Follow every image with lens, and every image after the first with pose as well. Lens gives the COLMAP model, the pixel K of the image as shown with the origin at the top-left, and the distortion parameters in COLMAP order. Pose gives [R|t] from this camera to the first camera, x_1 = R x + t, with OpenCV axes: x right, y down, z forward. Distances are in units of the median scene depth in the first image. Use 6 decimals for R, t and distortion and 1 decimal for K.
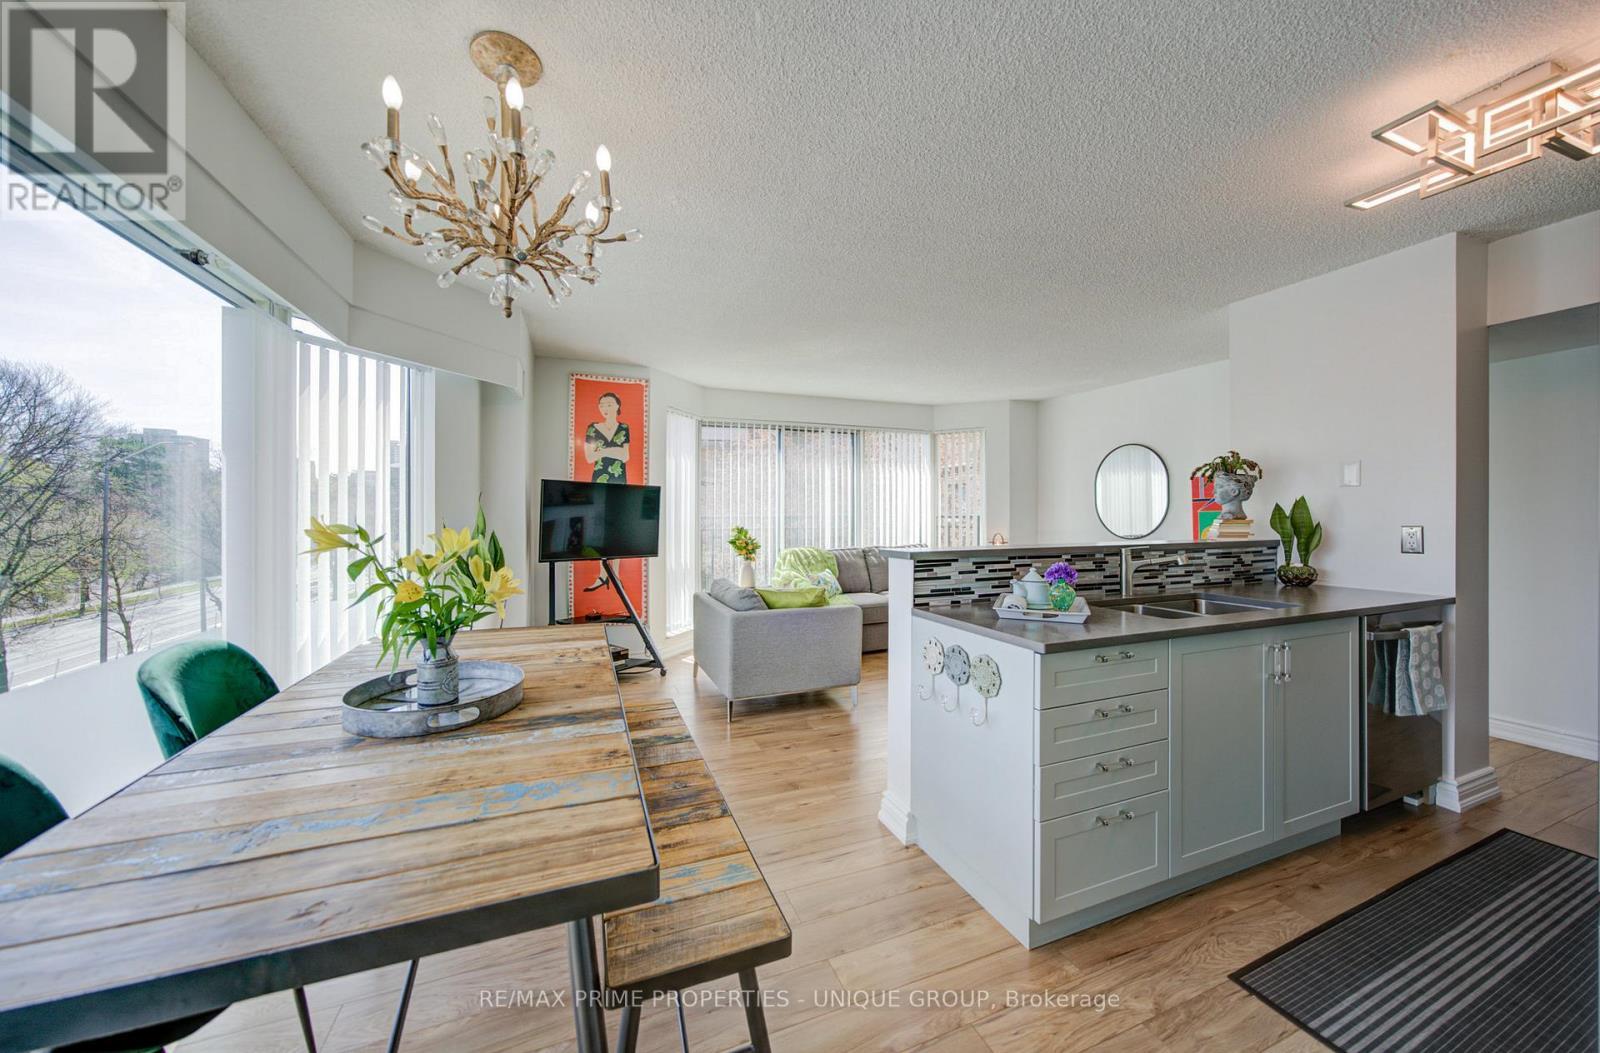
lens RADIAL K [[551.5, 0, 799.7], [0, 551.5, 513.7], [0, 0, 1]] dist [-0.000396, 0.000018]
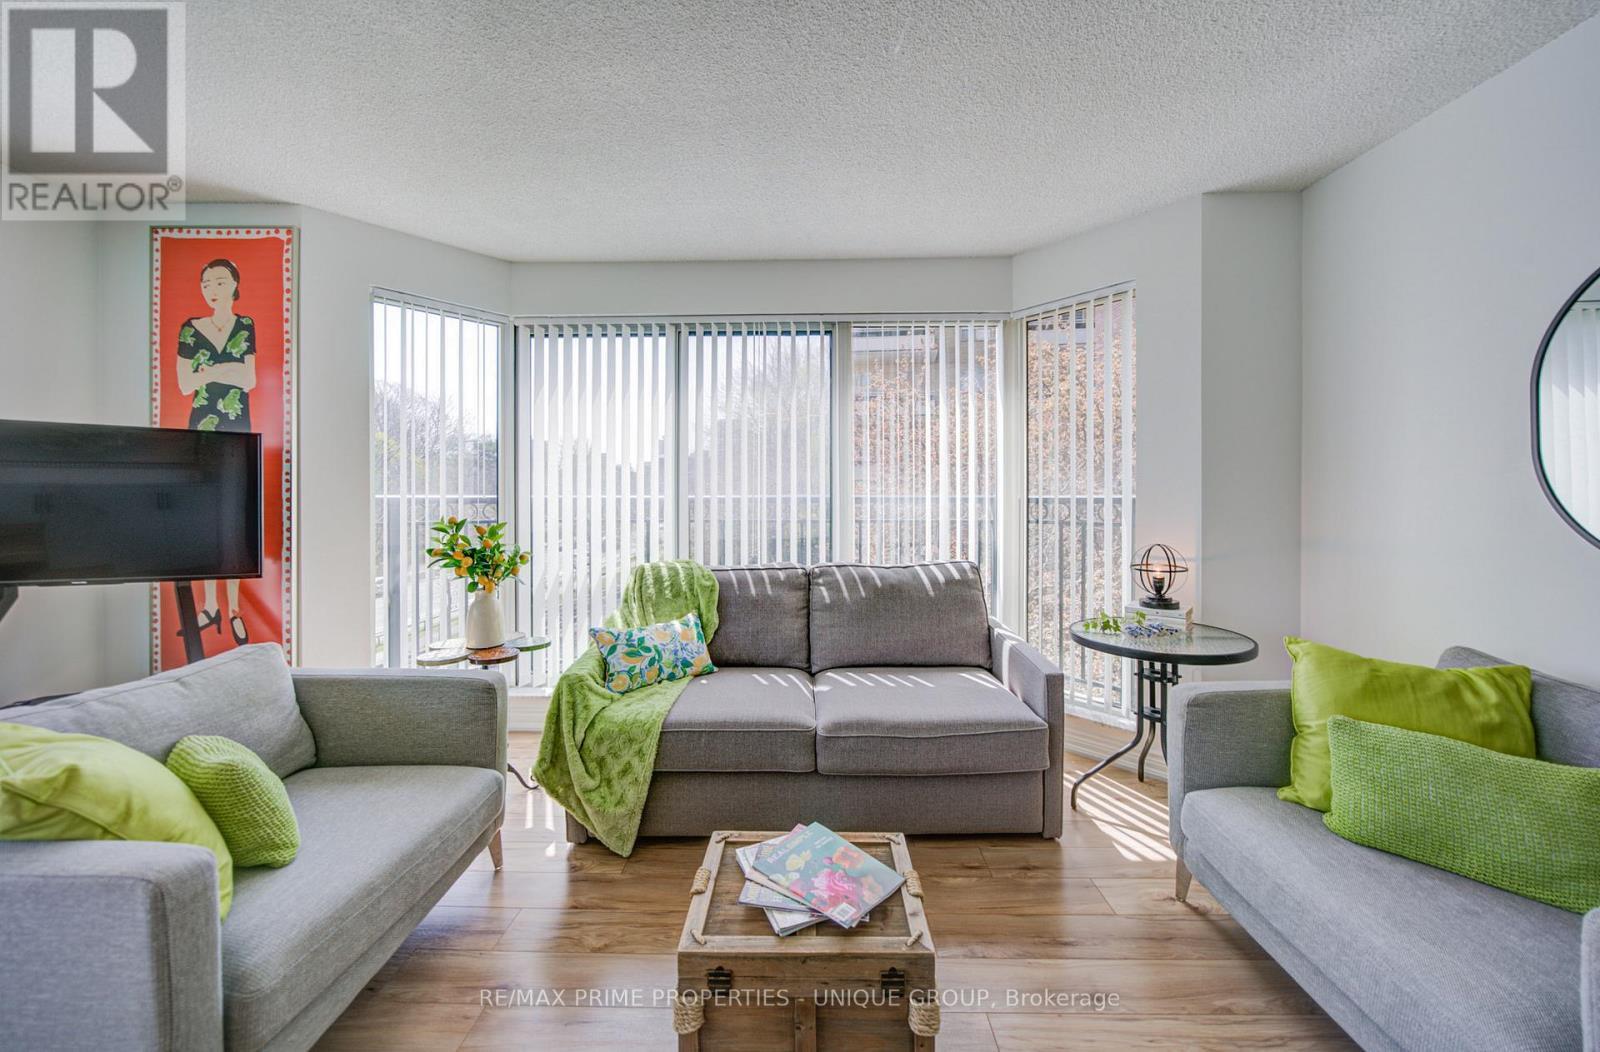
lens RADIAL K [[555.3, 0, 802.4], [0, 555.3, 501.4], [0, 0, 1]] dist [0.003068, 0.000133]
pose [[0.921277, 0.005543, -0.388869, 0.377006], [-0.003719, 0.999978, 0.005443, 0.005781], [0.388890, -0.003568, 0.921277, 0.735389]]
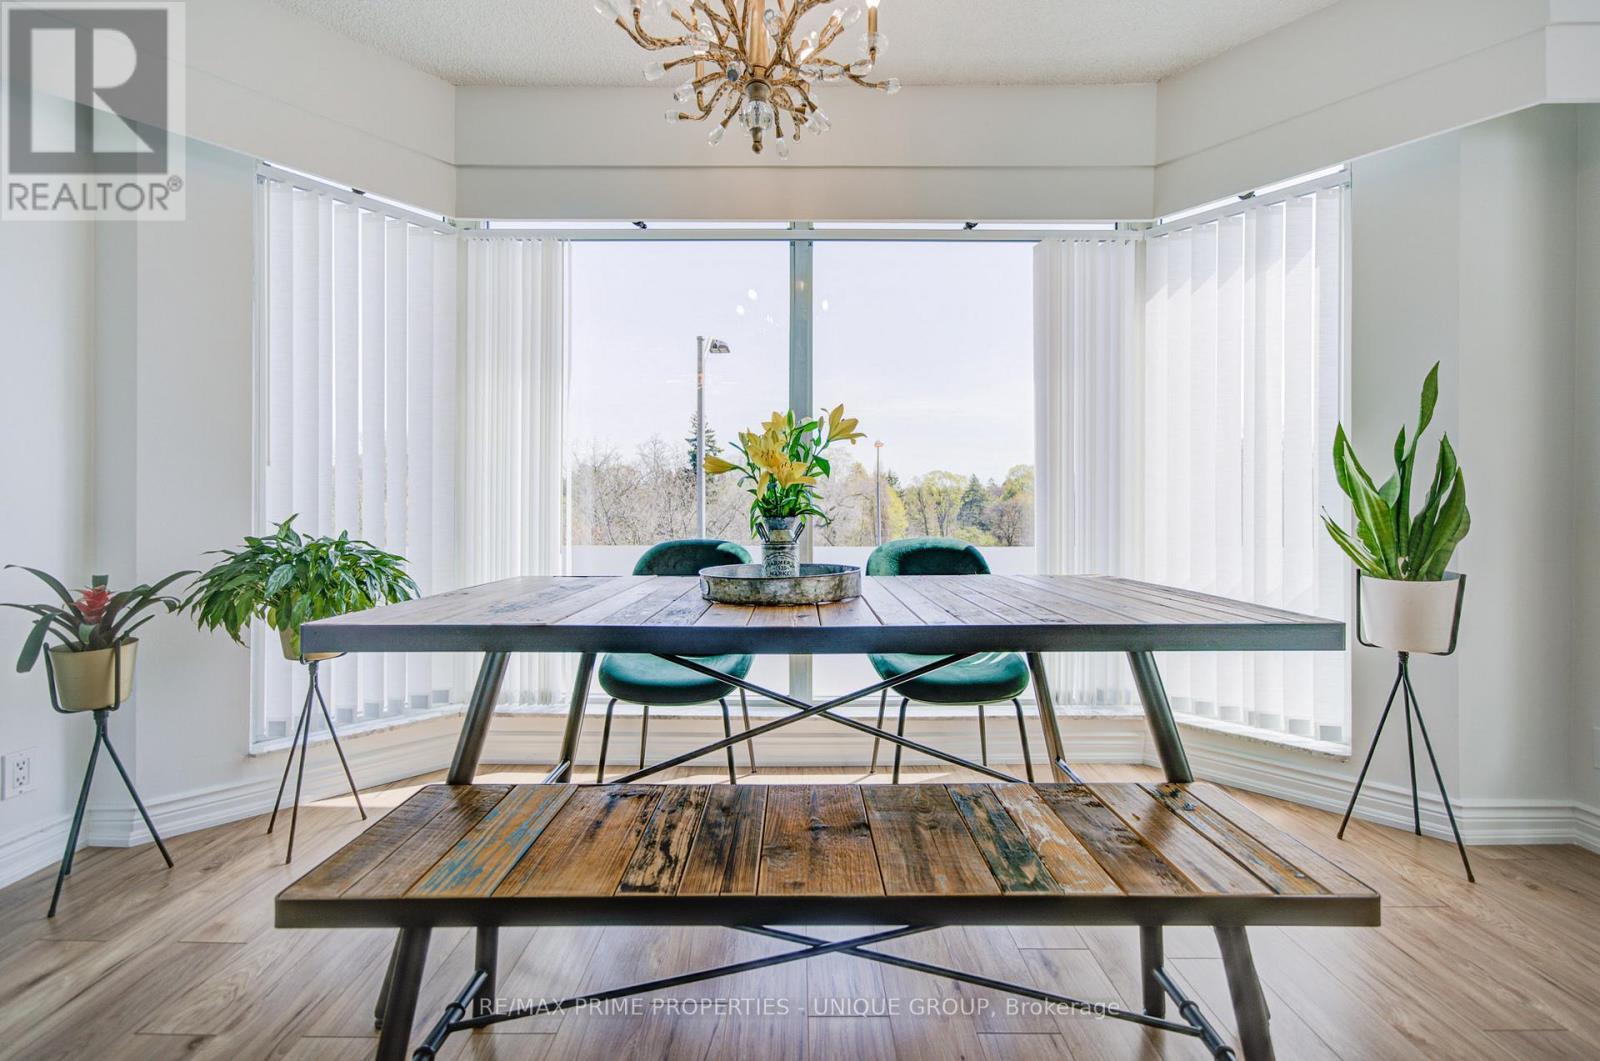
lens RADIAL K [[616.6, 0, 802.2], [0, 616.6, 516.0], [0, 0, 1]] dist [-0.000510, 0.000140]
pose [[-0.364292, 0.001121, -0.931284, 0.111200], [0.003470, 0.999994, -0.000153, 0.068922], [0.931278, -0.003287, -0.364293, 0.458311]]
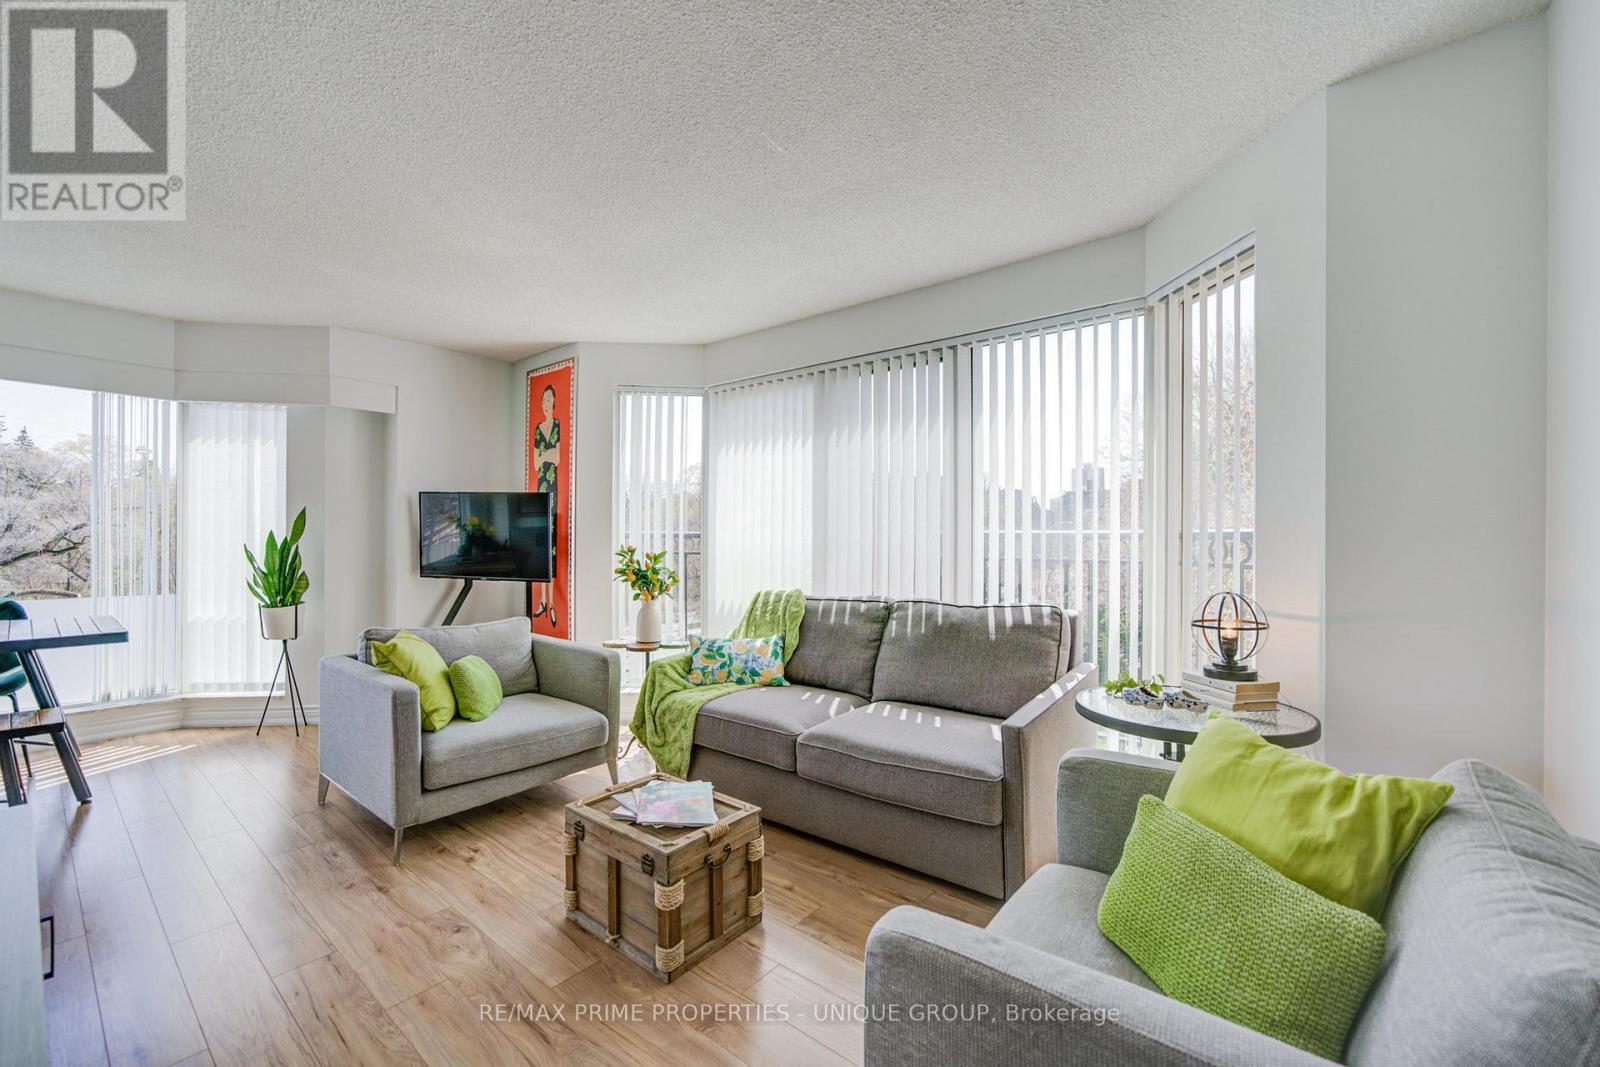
lens RADIAL K [[661.9, 0, 782.7], [0, 661.9, 535.4], [0, 0, 1]] dist [-0.041099, 0.024184]
pose [[0.469908, 0.002422, -0.882712, 0.725060], [-0.003883, 0.999992, 0.000677, 0.009077], [0.882707, 0.003110, 0.469914, 0.854256]]
